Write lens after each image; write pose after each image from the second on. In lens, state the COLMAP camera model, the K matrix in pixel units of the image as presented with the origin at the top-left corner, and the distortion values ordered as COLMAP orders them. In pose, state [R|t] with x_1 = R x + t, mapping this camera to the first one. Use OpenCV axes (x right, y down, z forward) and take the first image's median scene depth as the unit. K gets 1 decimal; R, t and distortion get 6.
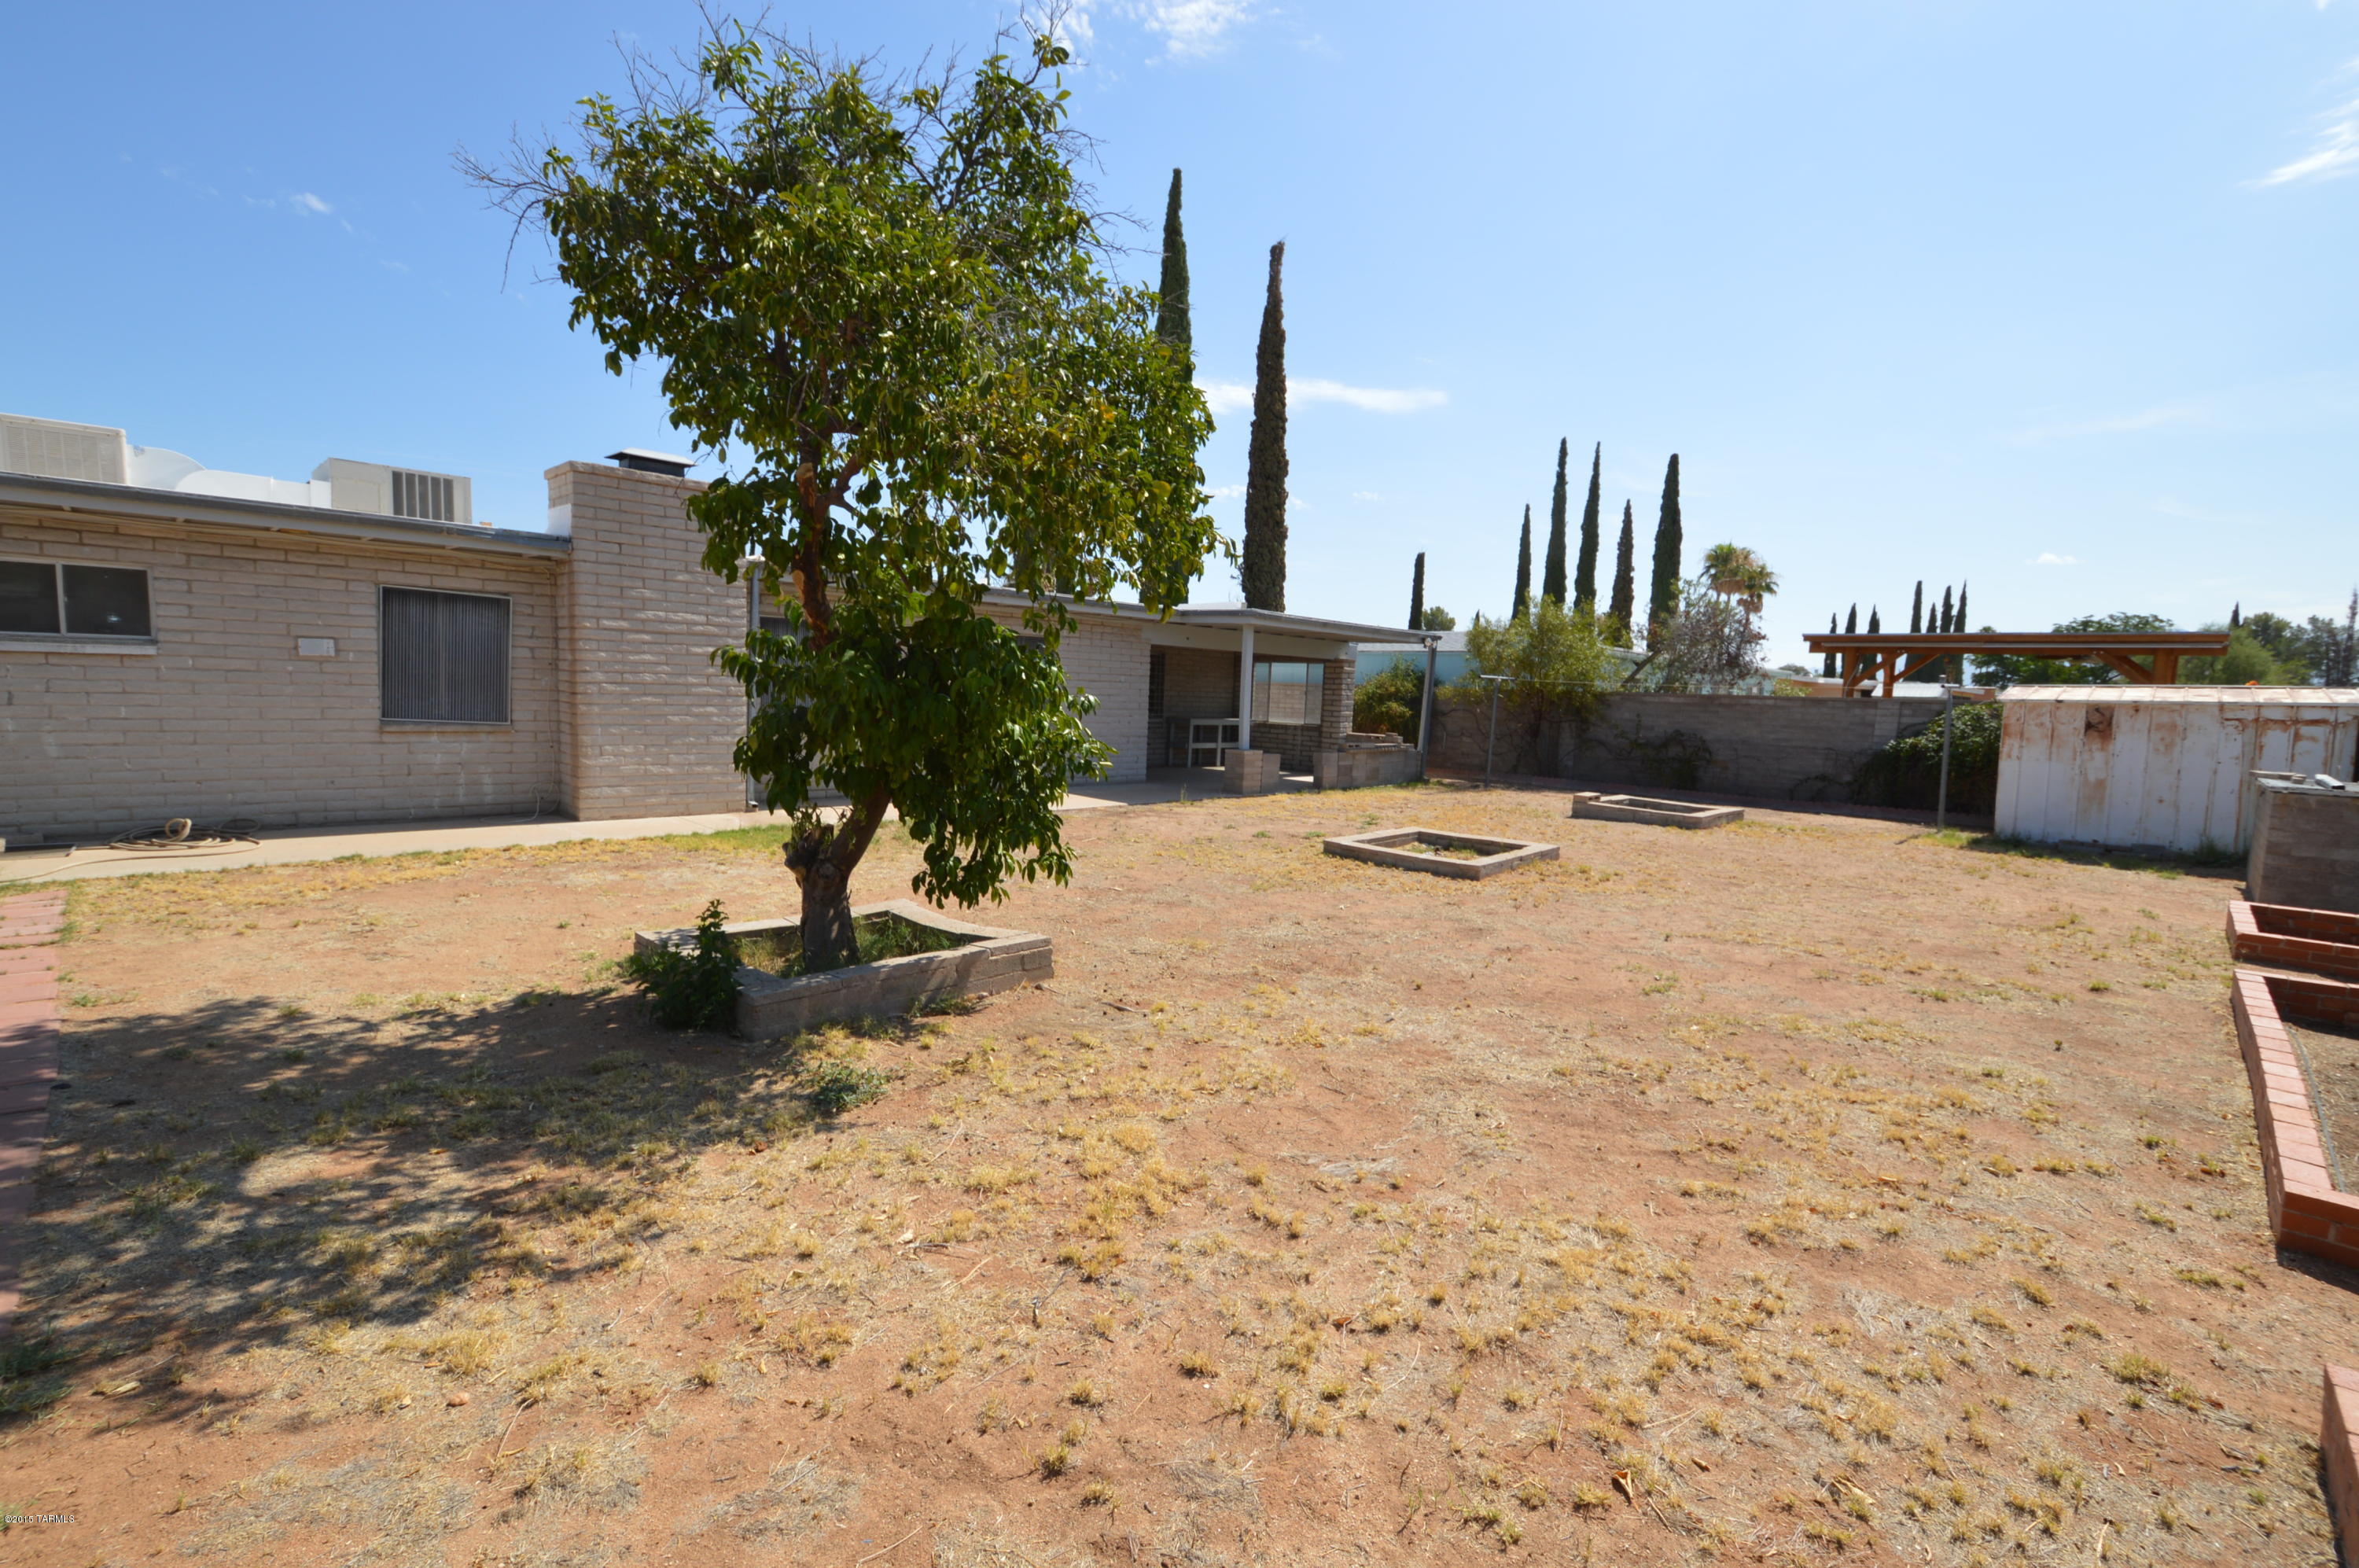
lens RADIAL K [[1049.0, 0, 1175.4], [0, 1049.0, 791.5], [0, 0, 1]] dist [-0.001654, -0.000040]
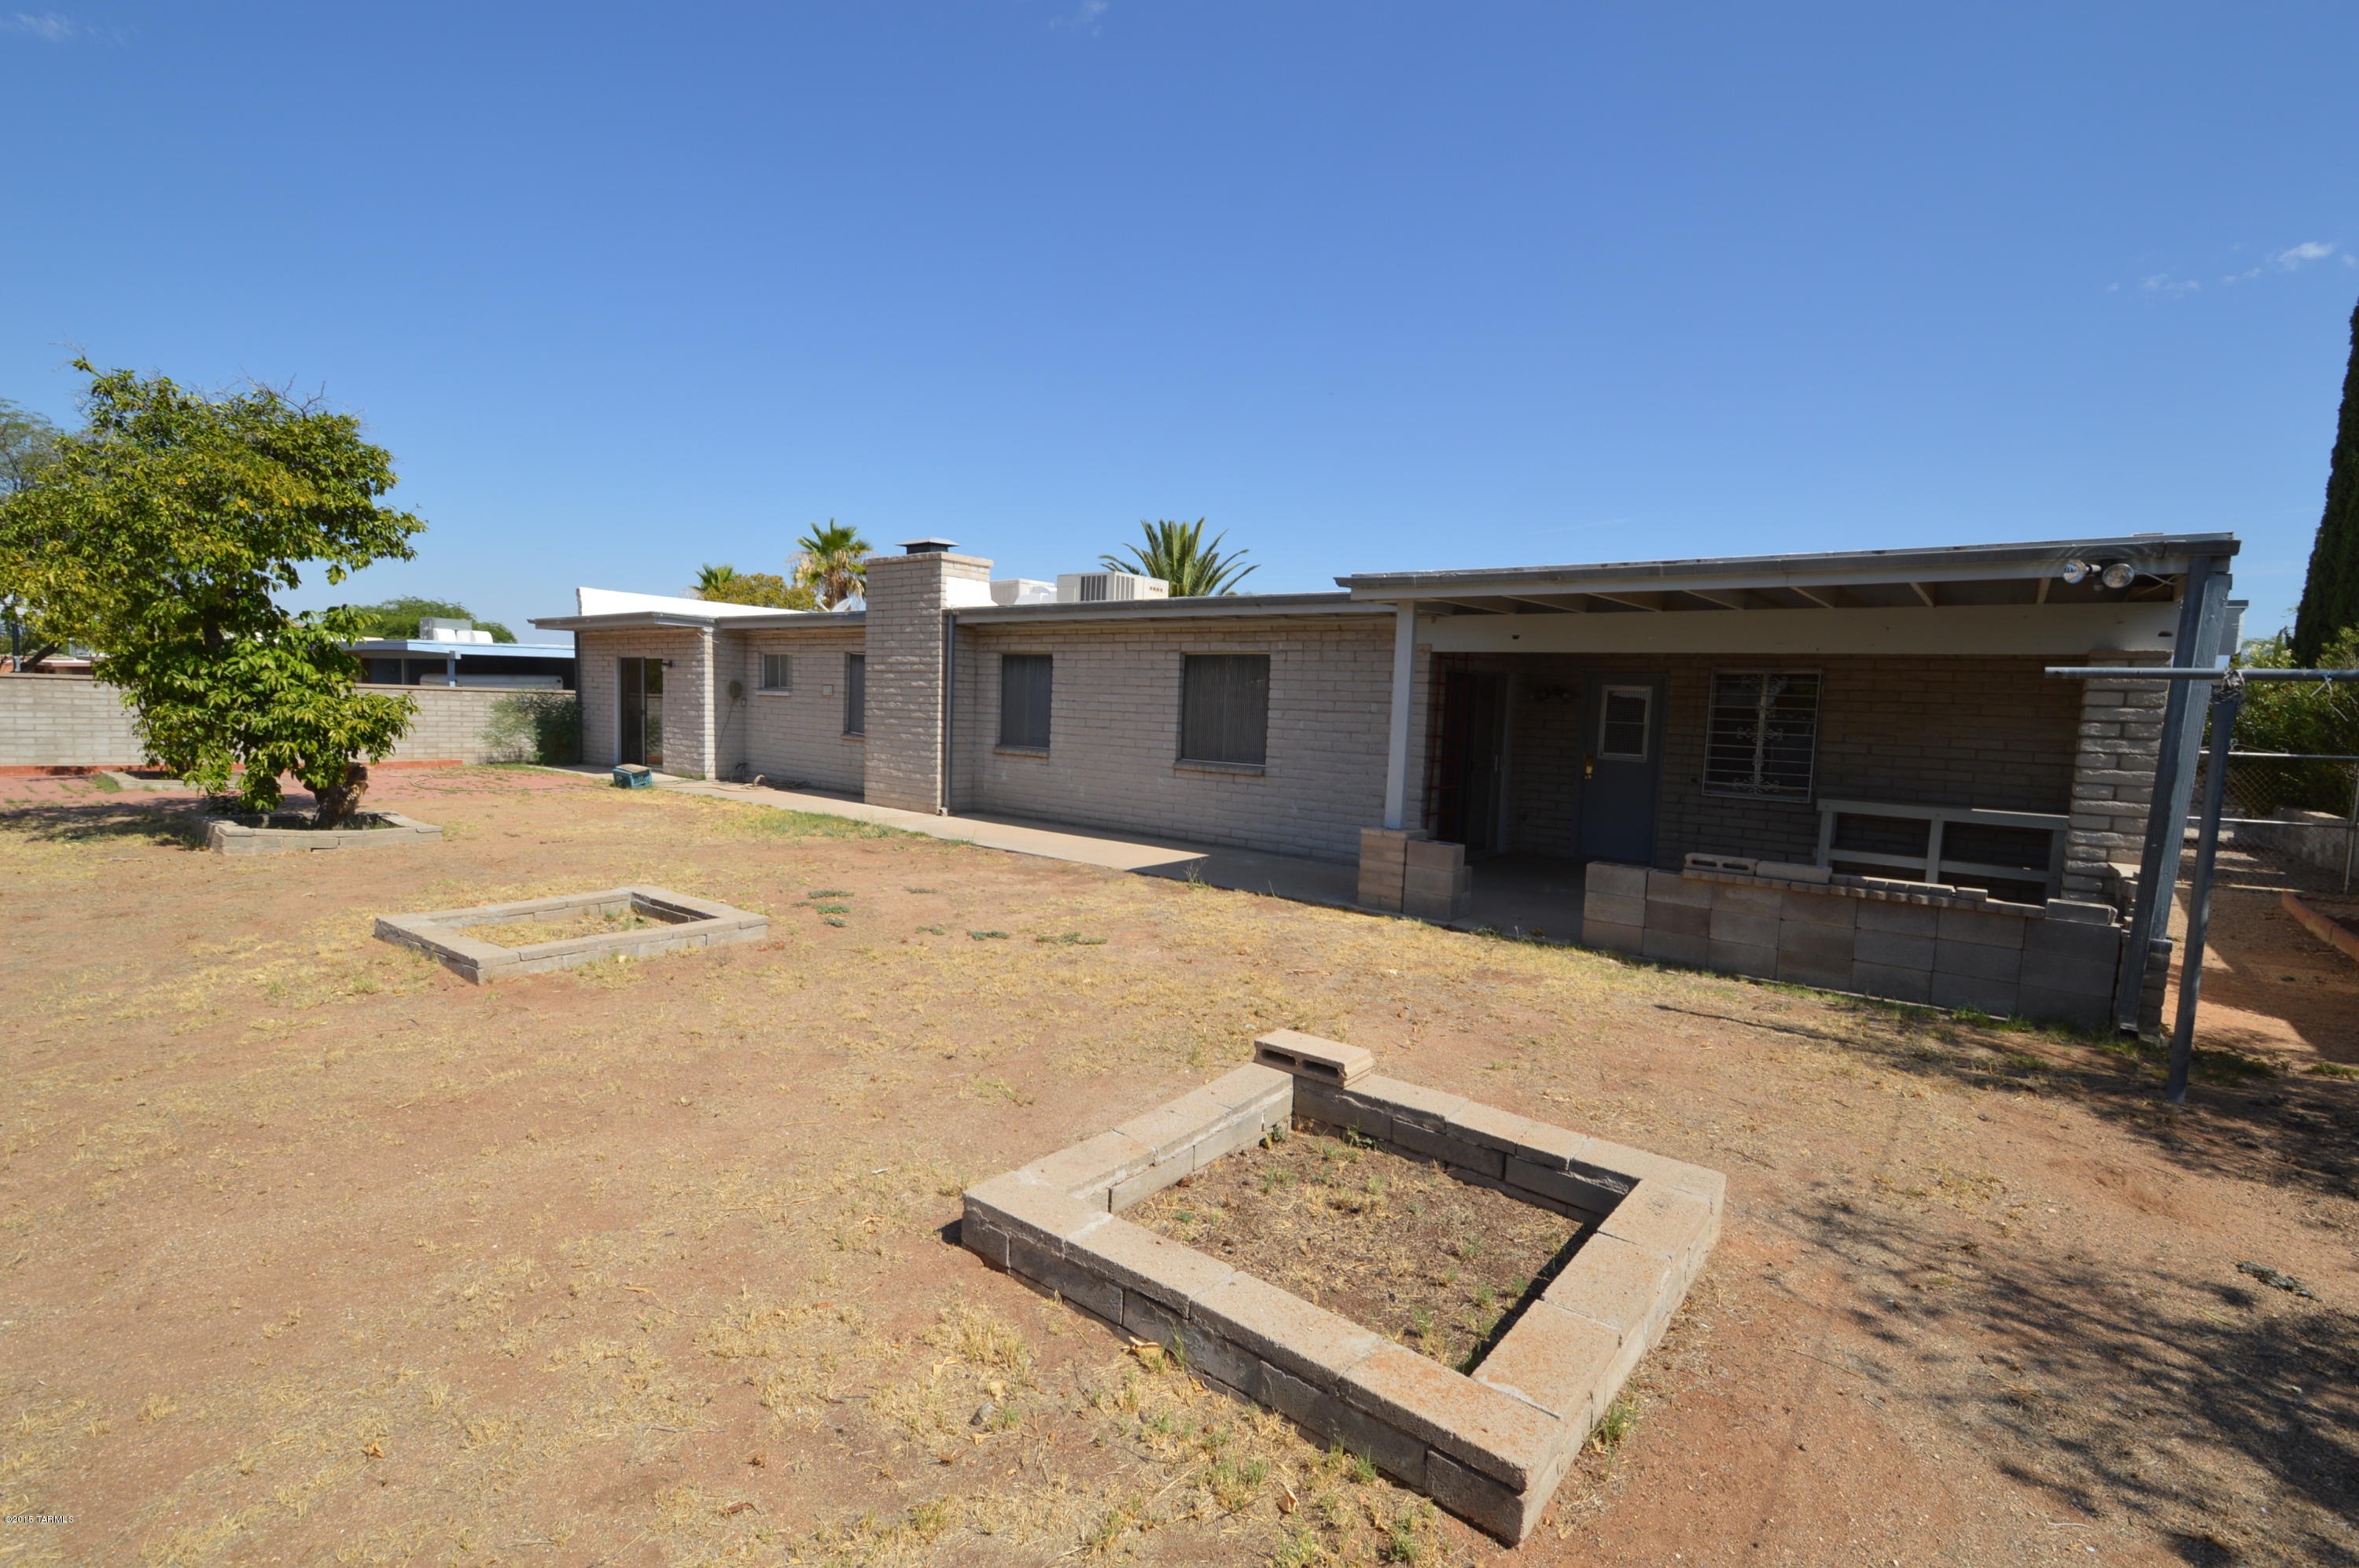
lens RADIAL K [[1049.0, 0, 1175.4], [0, 1049.0, 791.5], [0, 0, 1]] dist [-0.001654, -0.000040]
pose [[0.094552, 0.049560, -0.994286, 0.834395], [-0.131795, 0.990592, 0.036843, -0.089715], [0.986757, 0.127558, 0.100194, 1.158831]]
